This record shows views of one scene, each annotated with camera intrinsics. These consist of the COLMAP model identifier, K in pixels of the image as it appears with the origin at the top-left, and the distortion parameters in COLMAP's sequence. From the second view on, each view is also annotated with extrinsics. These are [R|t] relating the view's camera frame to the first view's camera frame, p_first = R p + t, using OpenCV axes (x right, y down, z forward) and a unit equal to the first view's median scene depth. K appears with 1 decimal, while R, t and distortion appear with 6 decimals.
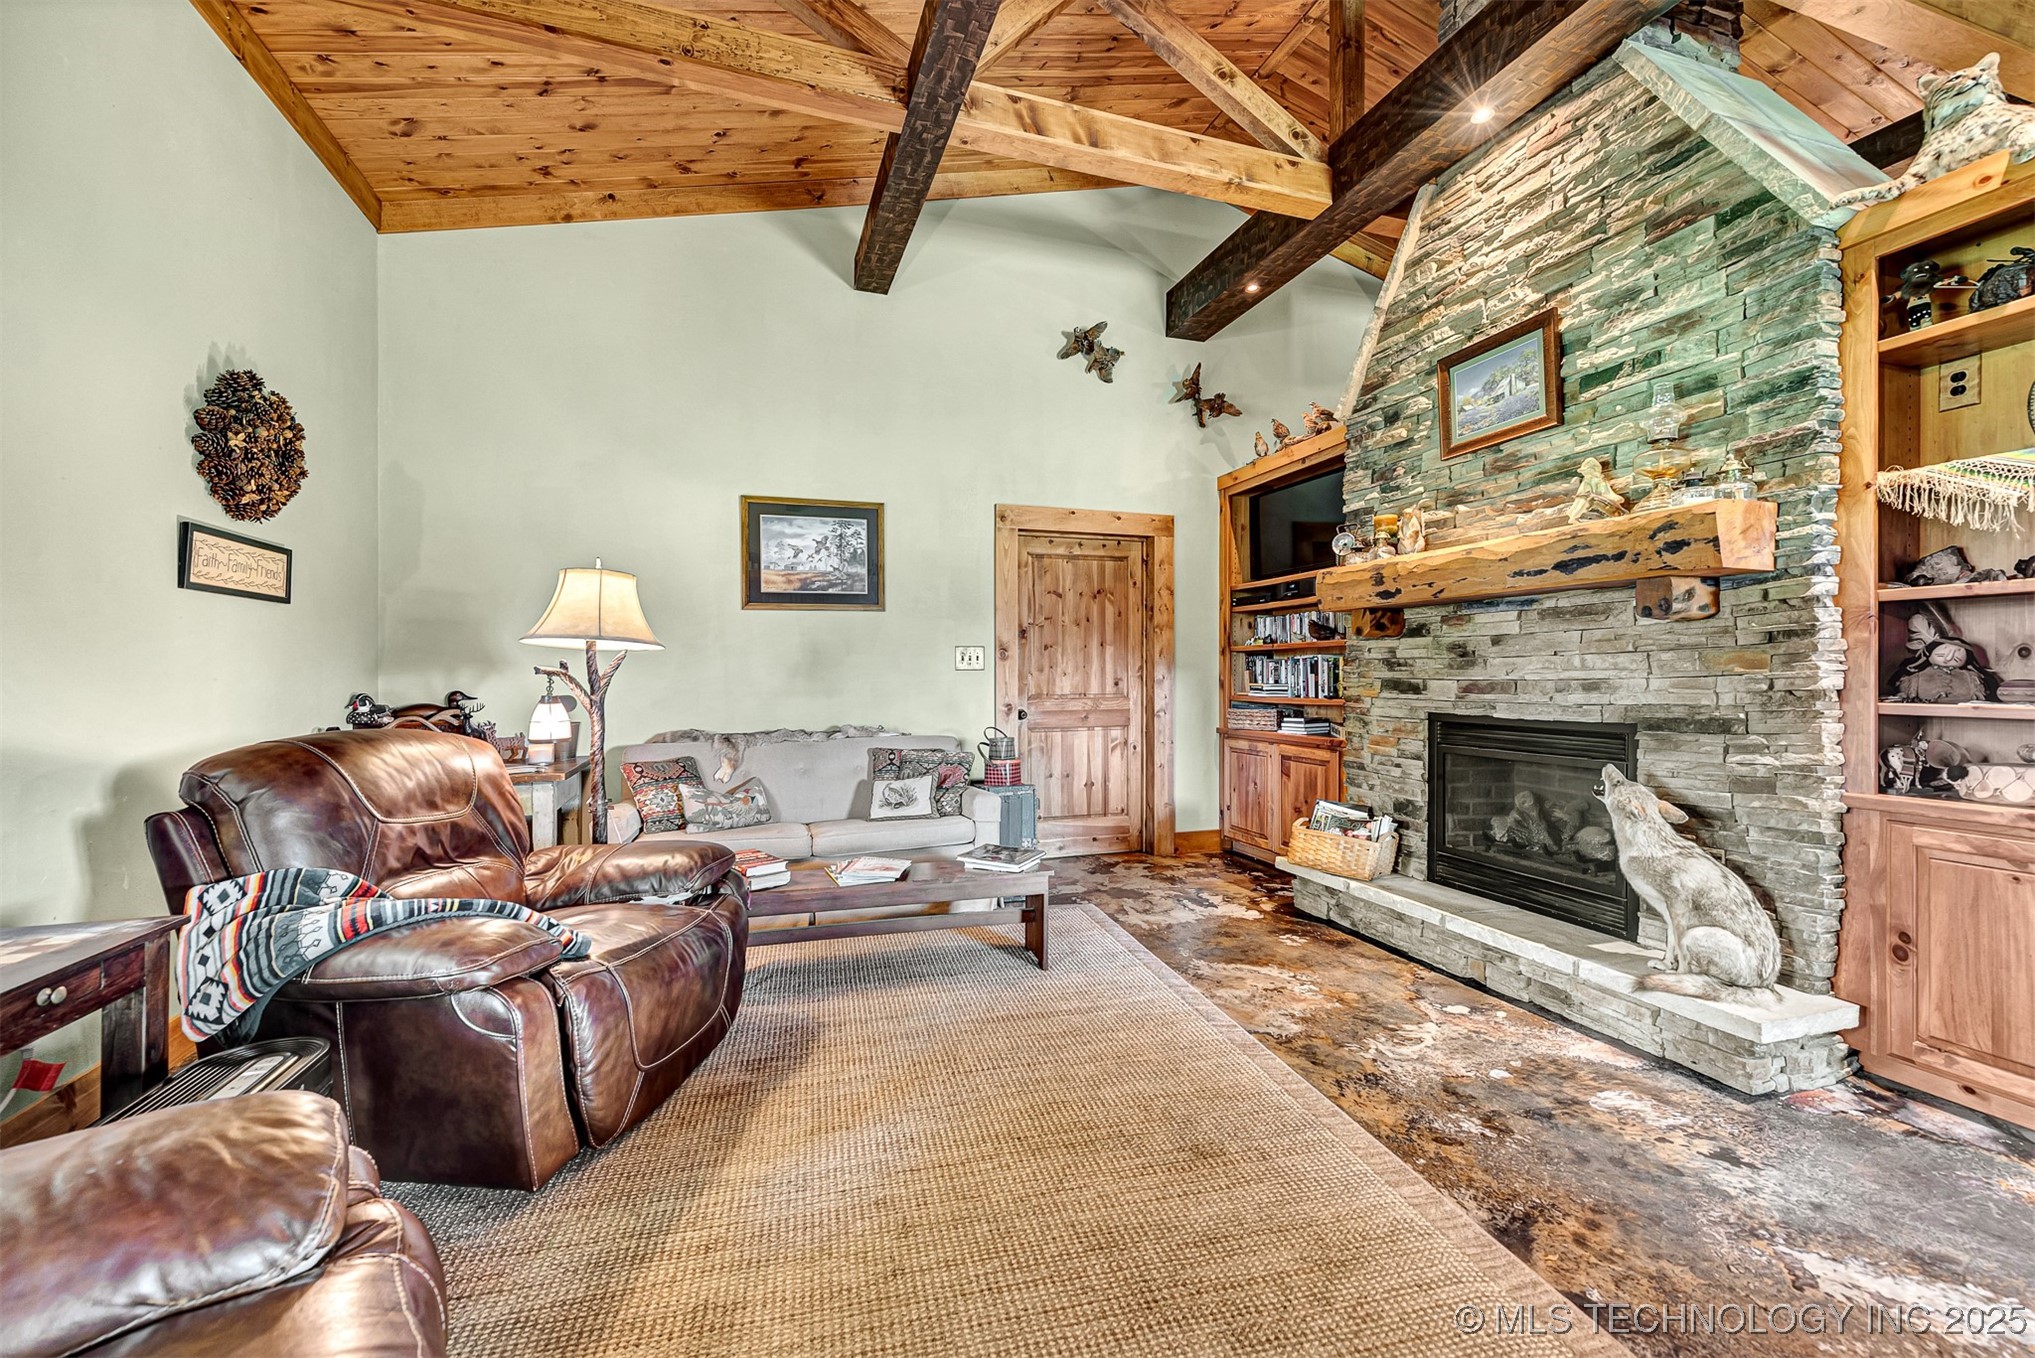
lens RADIAL K [[821.7, 0, 1017.3], [0, 821.7, 675.5], [0, 0, 1]] dist [0.015704, -0.006217]
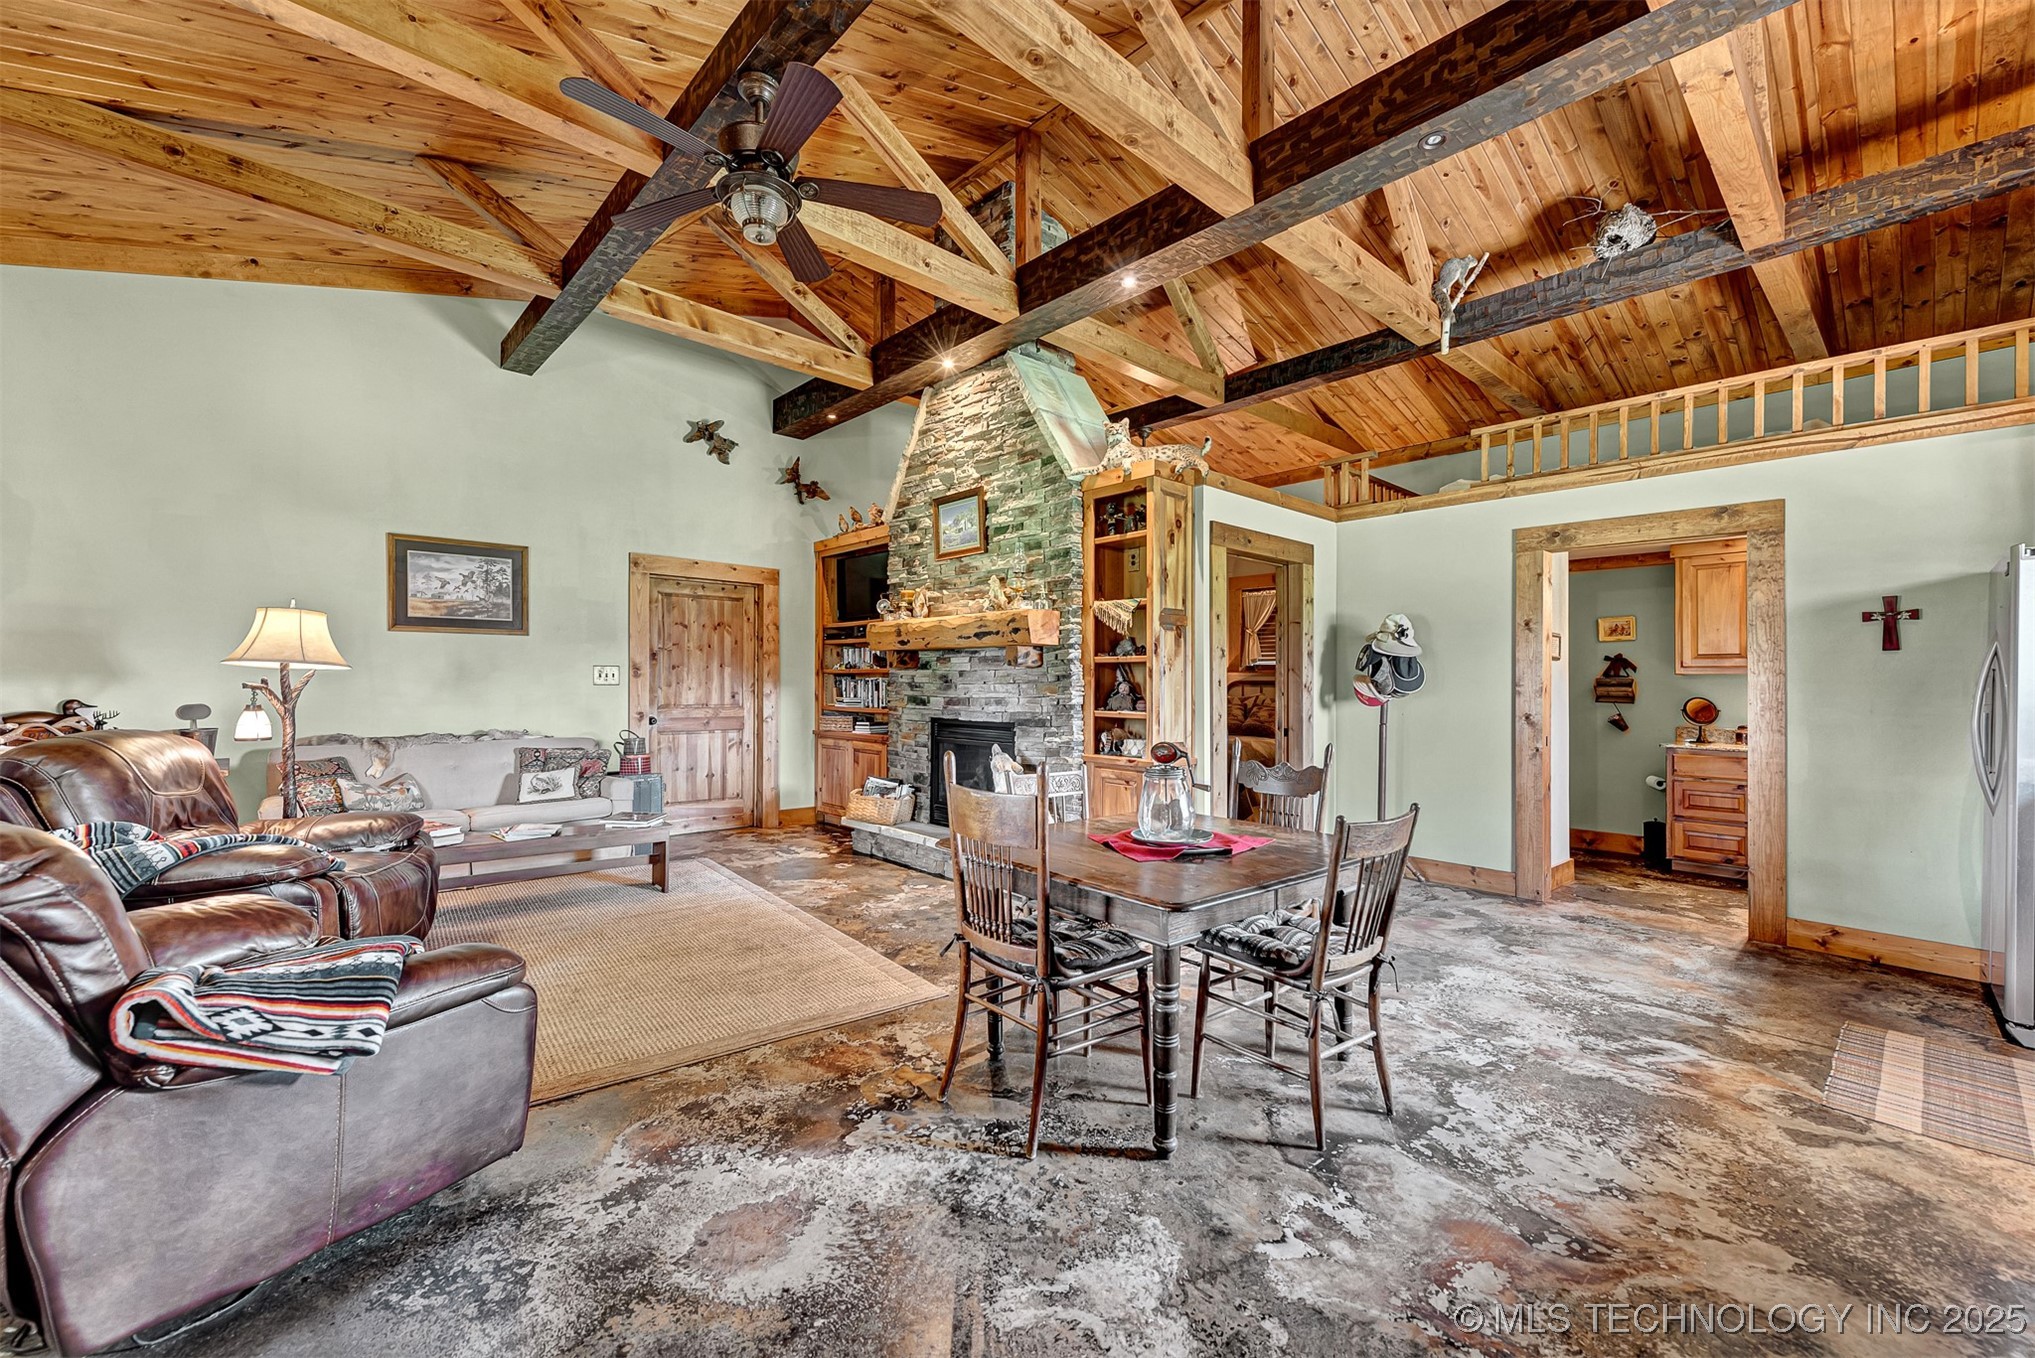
lens RADIAL K [[821.7, 0, 1008.9], [0, 821.7, 703.0], [0, 0, 1]] dist [0.015704, -0.006217]
pose [[0.917978, 0.004568, 0.396606, 0.010099], [-0.013308, 0.999725, 0.019289, -0.017241], [-0.396409, -0.022985, 0.917786, -0.589853]]
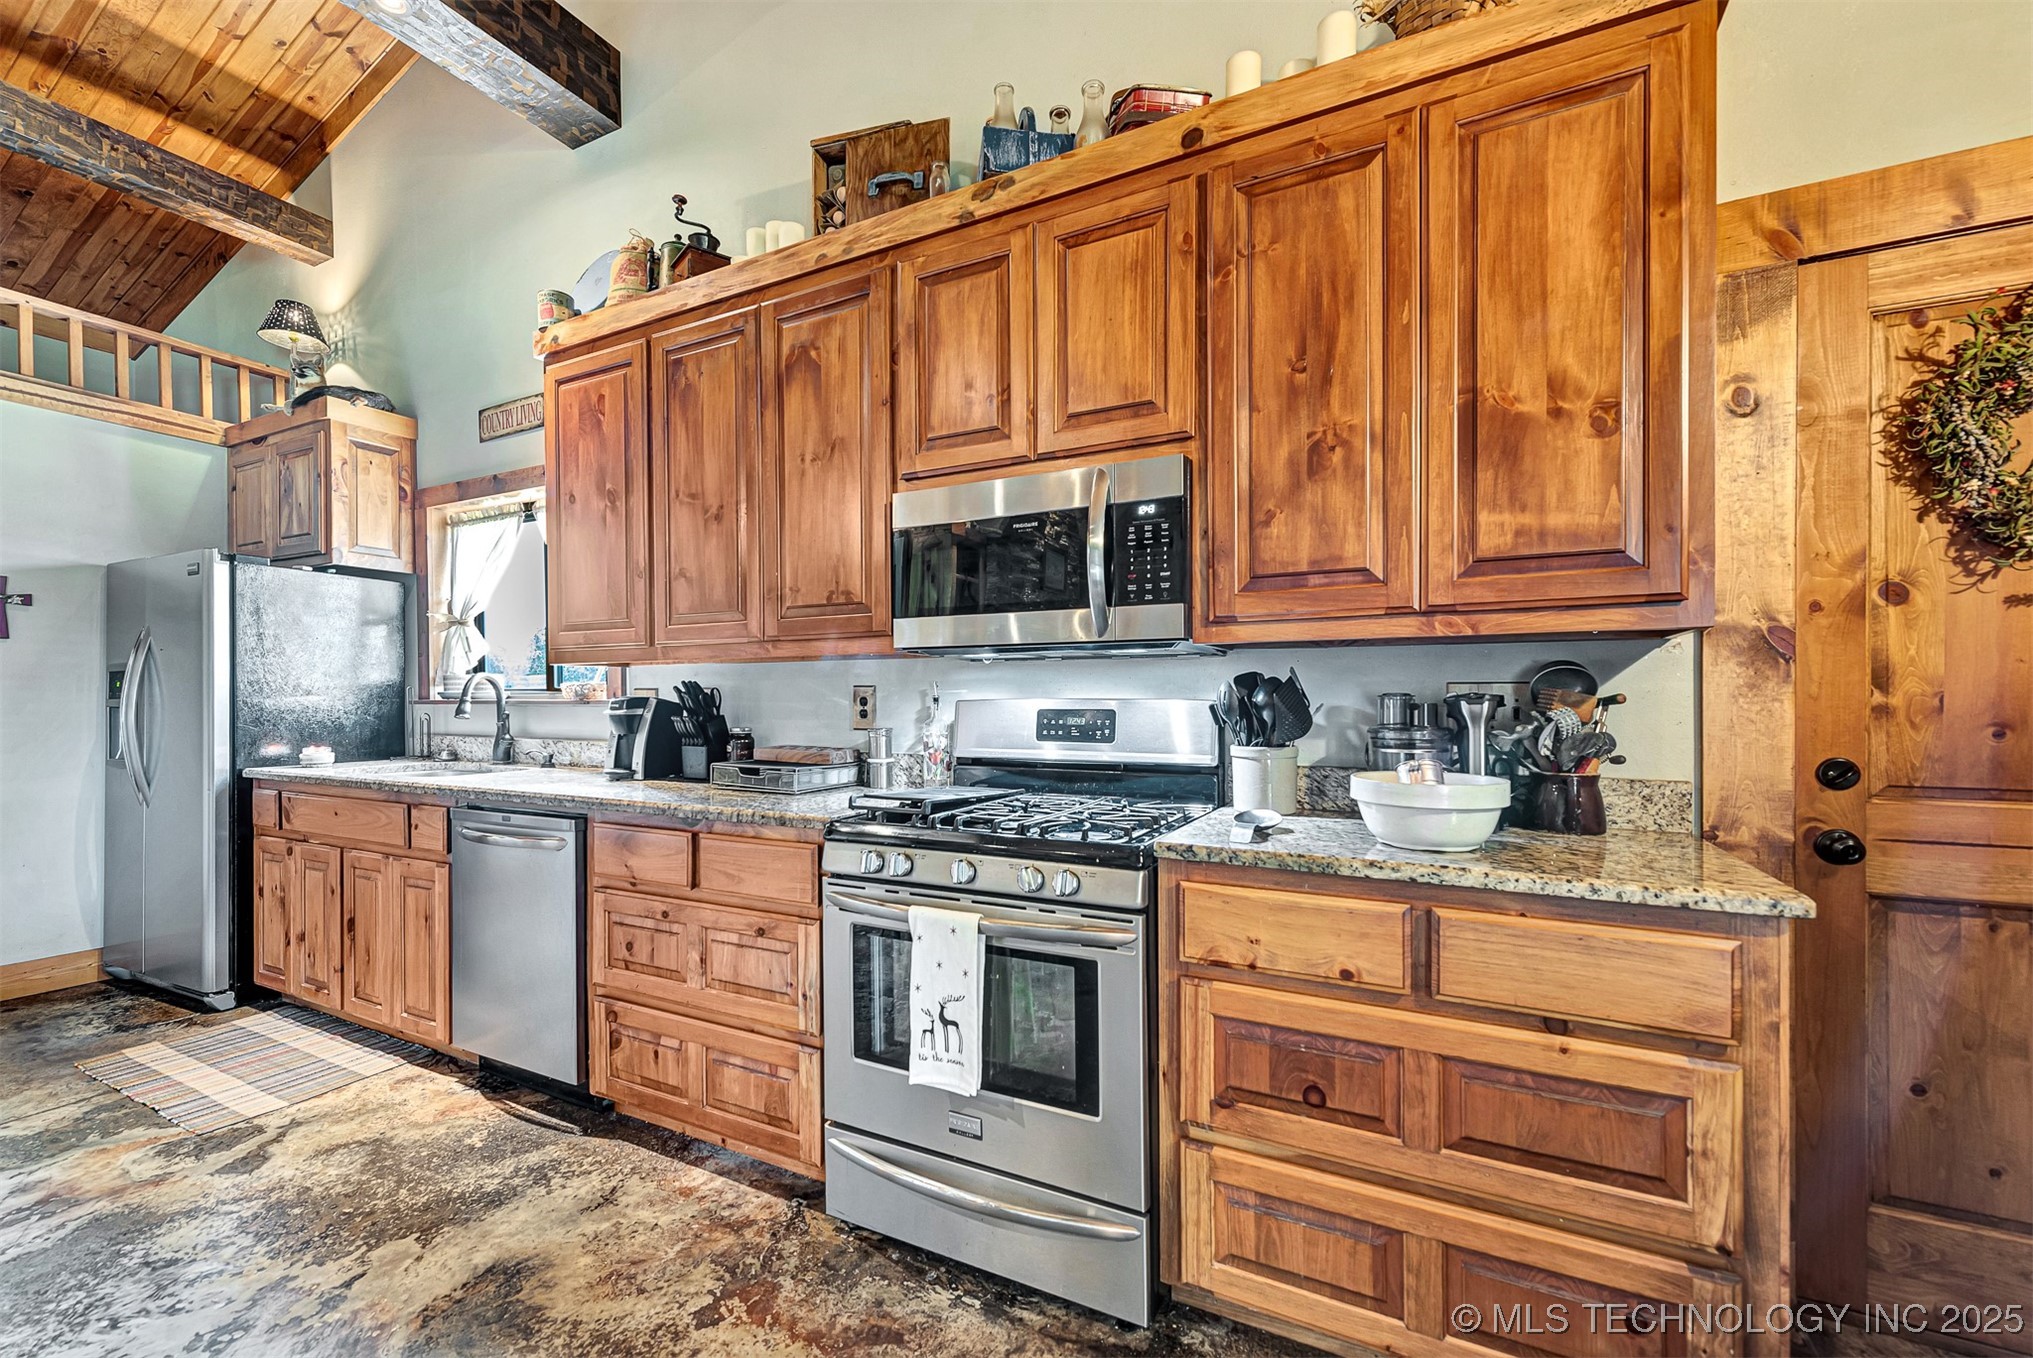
lens RADIAL K [[820.9, 0, 1013.4], [0, 820.9, 706.7], [0, 0, 1]] dist [0.015704, -0.006217]
pose [[-0.697762, -0.003904, 0.716319, 0.024319], [0.004561, 0.999941, 0.009893, -0.007342], [-0.716315, 0.010170, -0.697703, -0.198673]]
